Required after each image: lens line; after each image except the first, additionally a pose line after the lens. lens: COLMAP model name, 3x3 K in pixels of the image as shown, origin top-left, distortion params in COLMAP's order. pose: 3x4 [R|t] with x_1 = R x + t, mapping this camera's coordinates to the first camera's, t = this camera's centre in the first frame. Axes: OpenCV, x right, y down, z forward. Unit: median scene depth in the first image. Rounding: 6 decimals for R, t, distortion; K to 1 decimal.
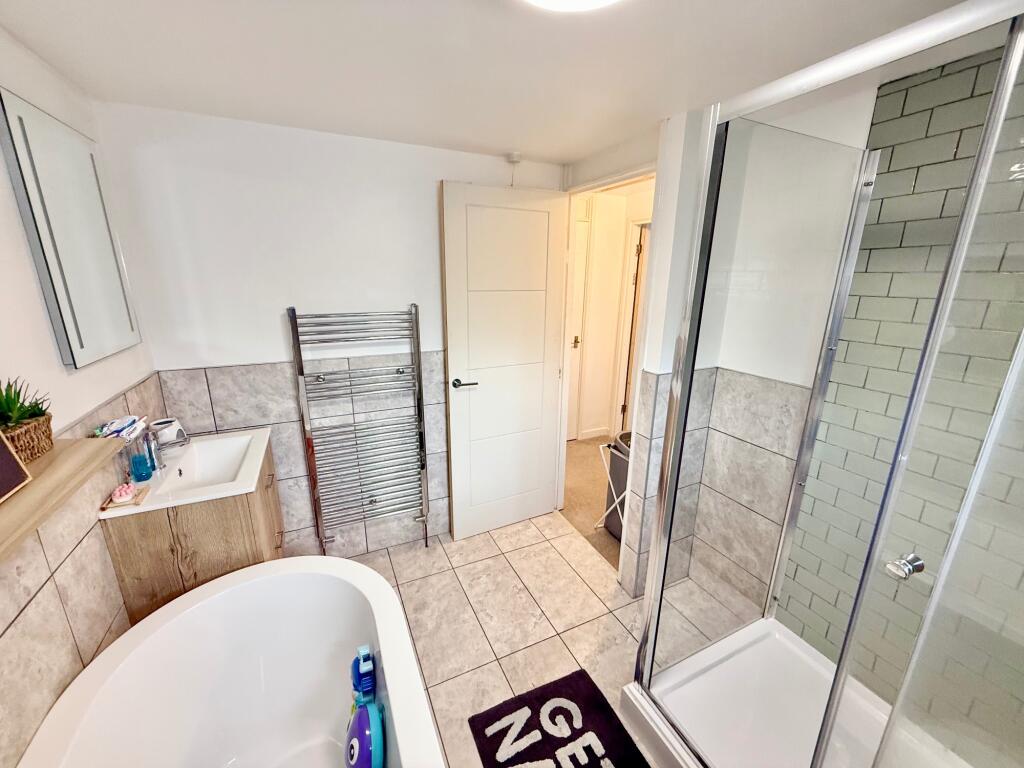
lens RADIAL K [[405.0, 0, 511.3], [0, 405.0, 382.0], [0, 0, 1]] dist [0.000682, -0.000453]
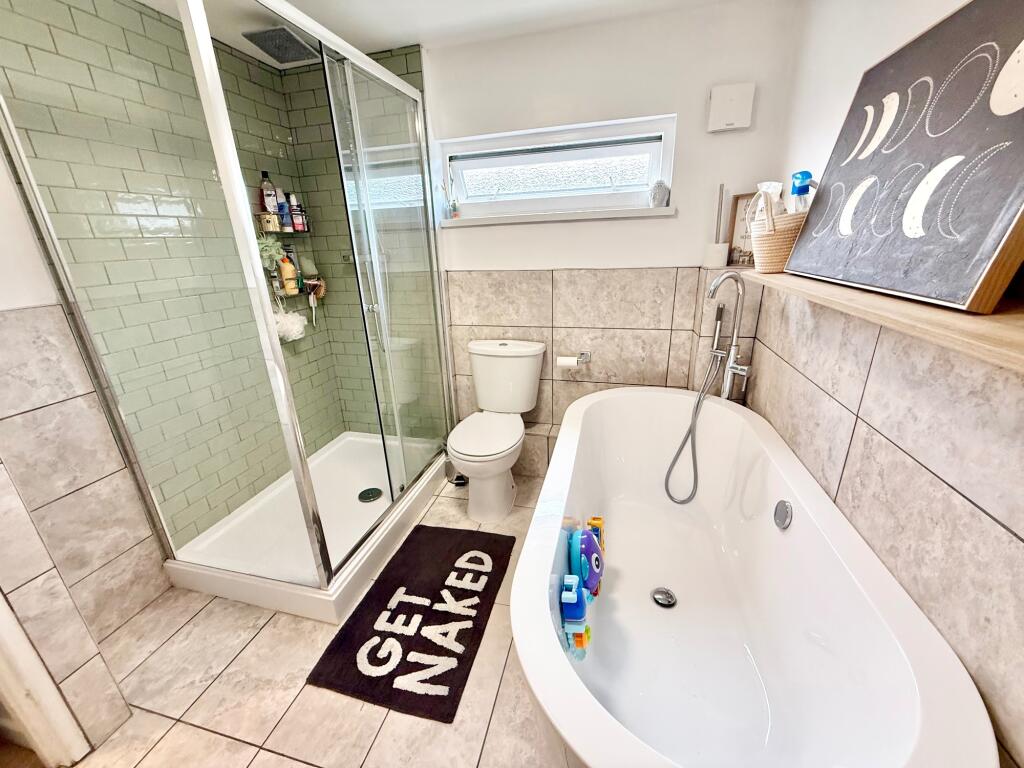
lens RADIAL K [[405.0, 0, 507.5], [0, 405.0, 383.9], [0, 0, 1]] dist [0.000682, -0.000453]
pose [[-0.772330, -0.194821, 0.604608, -0.537432], [0.191047, 0.836498, 0.513587, -0.101102], [-0.605811, 0.512168, -0.608833, 1.073566]]
